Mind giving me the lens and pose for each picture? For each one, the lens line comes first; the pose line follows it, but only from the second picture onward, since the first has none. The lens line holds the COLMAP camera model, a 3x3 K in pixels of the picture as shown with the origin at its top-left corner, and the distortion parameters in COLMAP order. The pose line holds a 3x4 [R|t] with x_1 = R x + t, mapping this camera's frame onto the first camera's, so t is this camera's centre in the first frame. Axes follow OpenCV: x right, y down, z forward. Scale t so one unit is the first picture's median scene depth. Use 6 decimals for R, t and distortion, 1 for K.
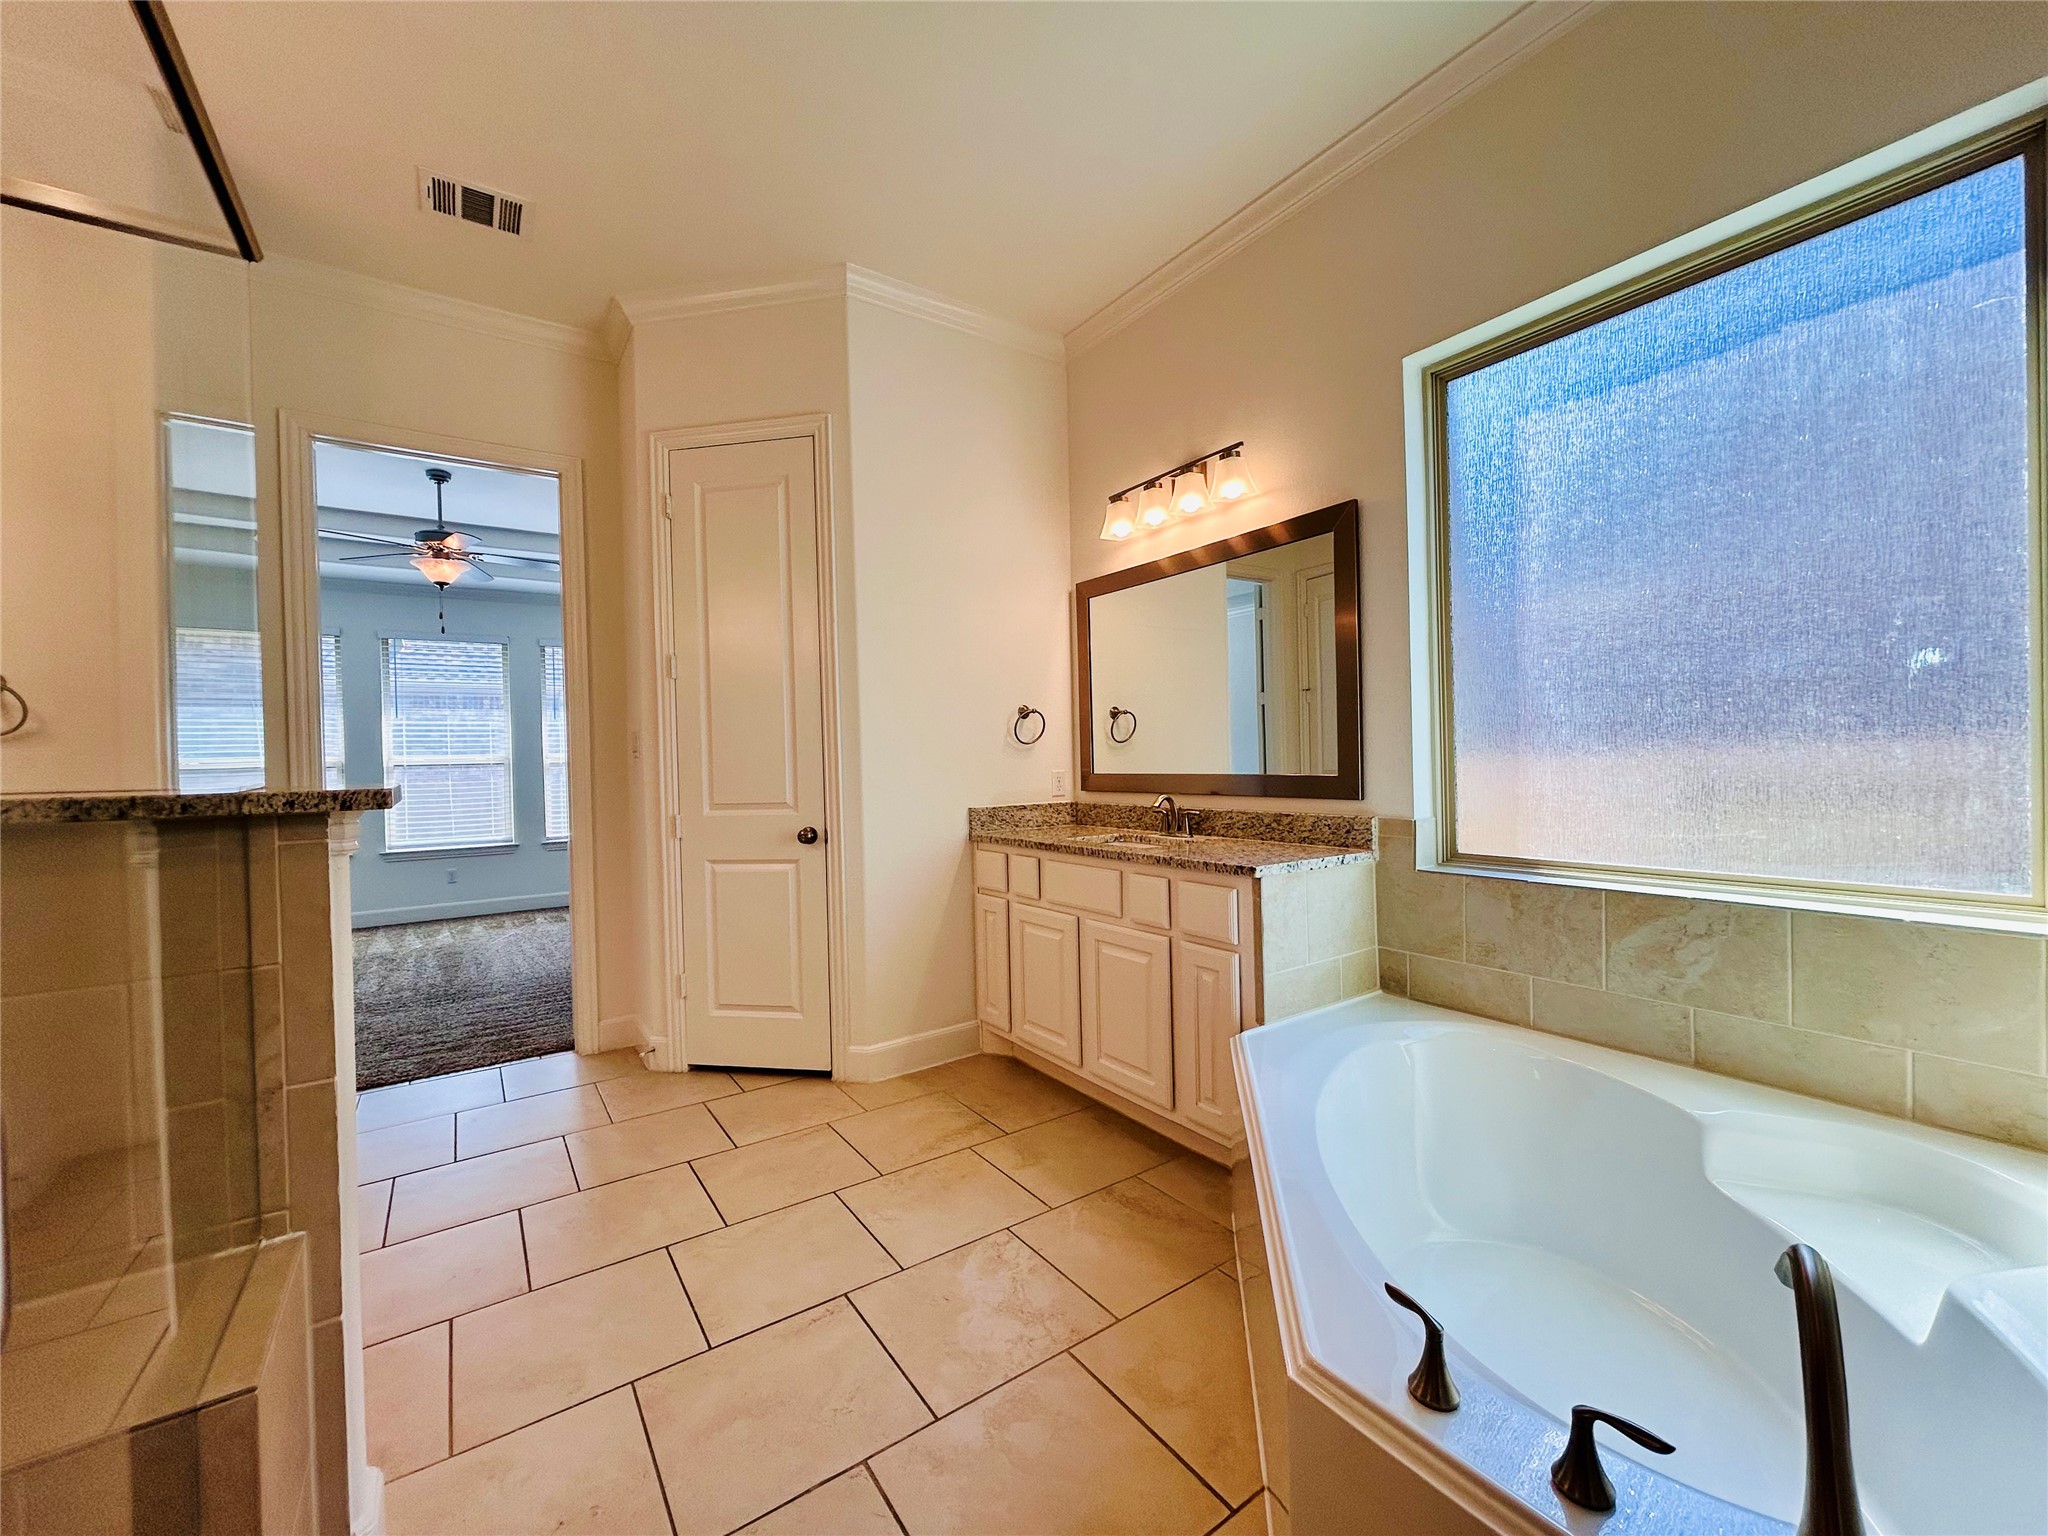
lens RADIAL K [[815.2, 0, 1021.0], [0, 815.2, 764.0], [0, 0, 1]] dist [0.003219, 0.000301]
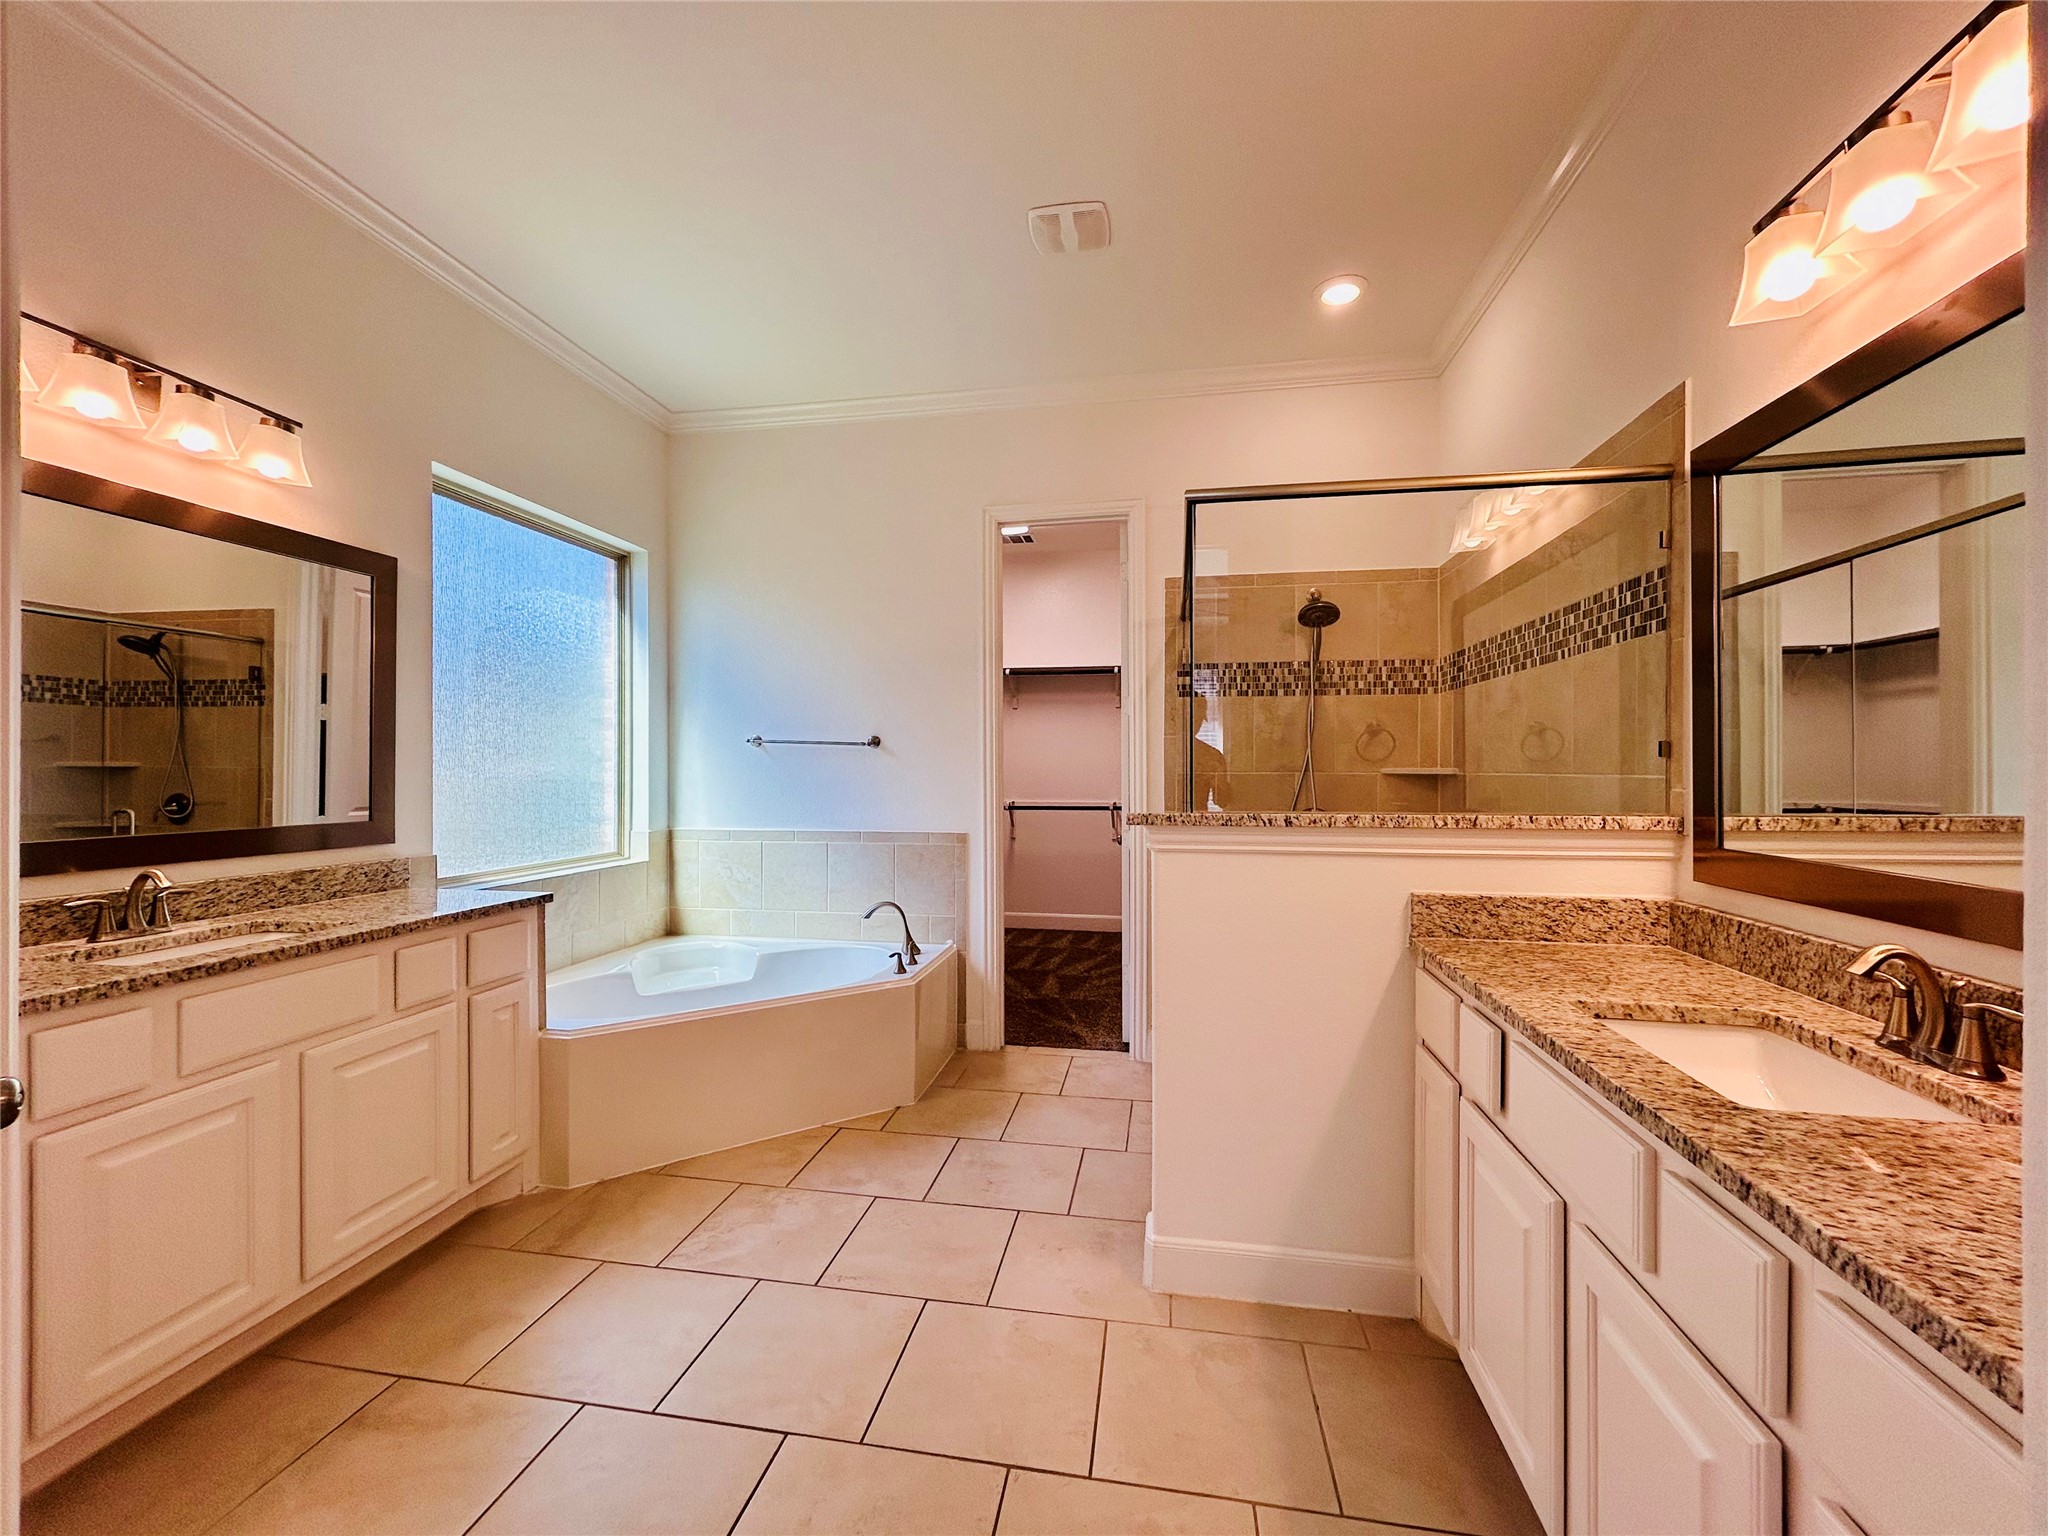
lens RADIAL K [[815.2, 0, 1030.9], [0, 815.2, 771.5], [0, 0, 1]] dist [0.003219, 0.000301]
pose [[-0.716159, 0.022890, 0.697562, -0.876477], [0.022079, 0.999705, -0.010137, -0.018427], [-0.697588, 0.008142, -0.716453, 1.147193]]
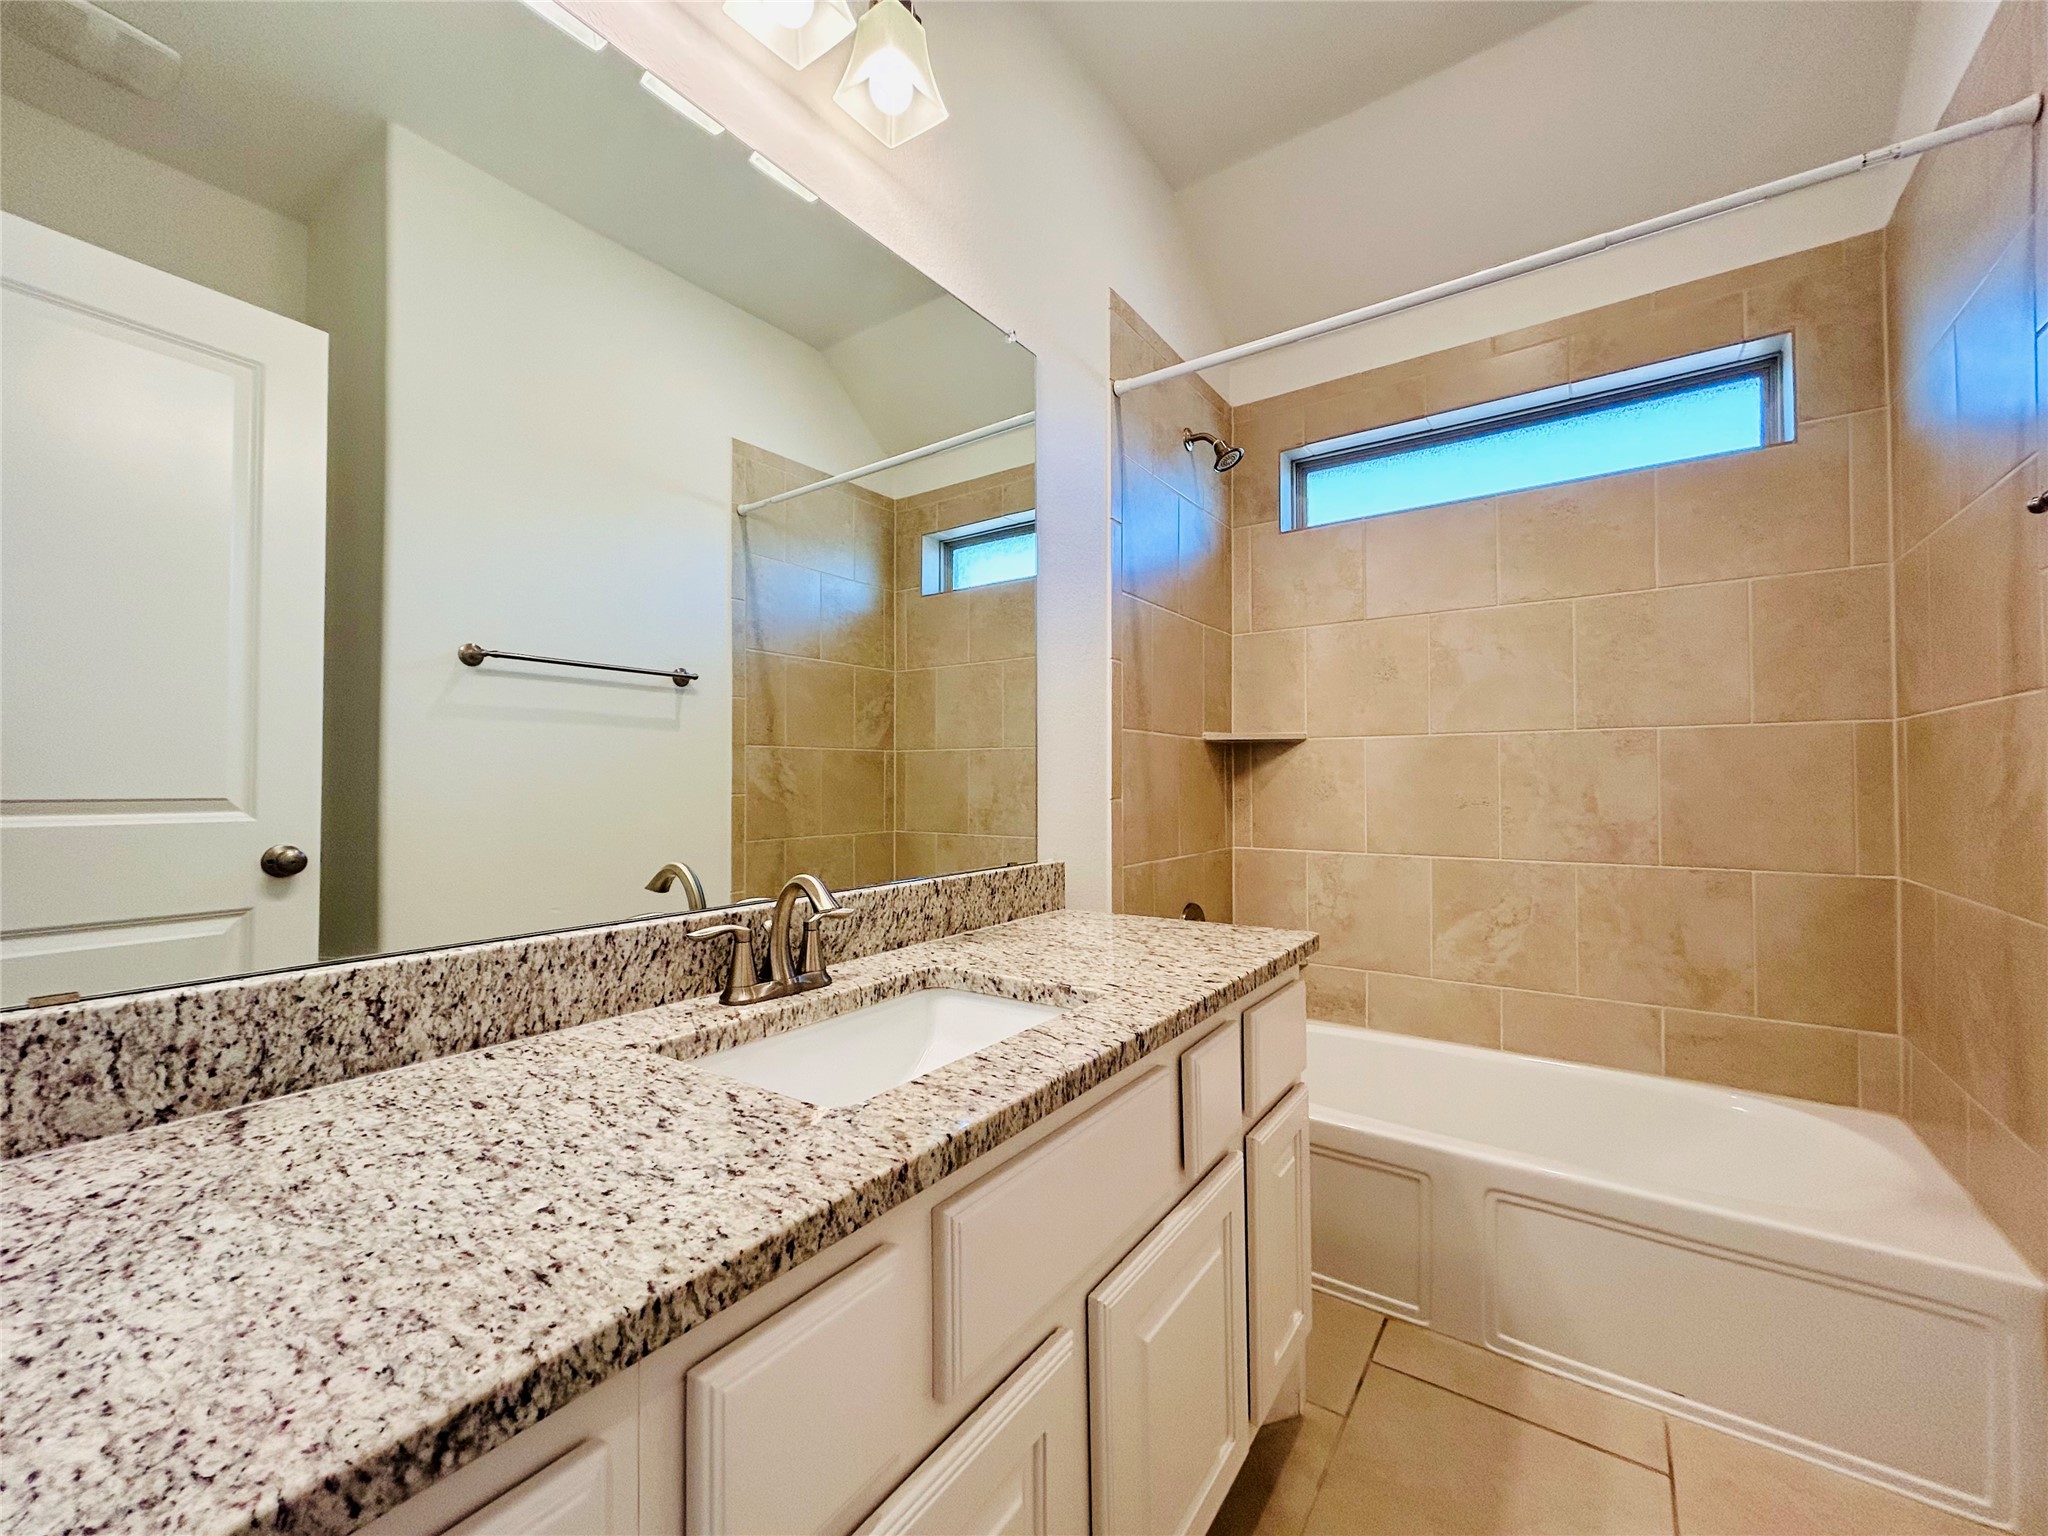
lens RADIAL K [[815.2, 0, 1015.1], [0, 815.2, 767.1], [0, 0, 1]] dist [0.003219, 0.000301]
pose [[-0.339078, 0.038781, 0.939958, -0.211529], [0.011541, 0.999246, -0.037063, 0.007707], [-0.940687, -0.001719, -0.339270, 1.209794]]
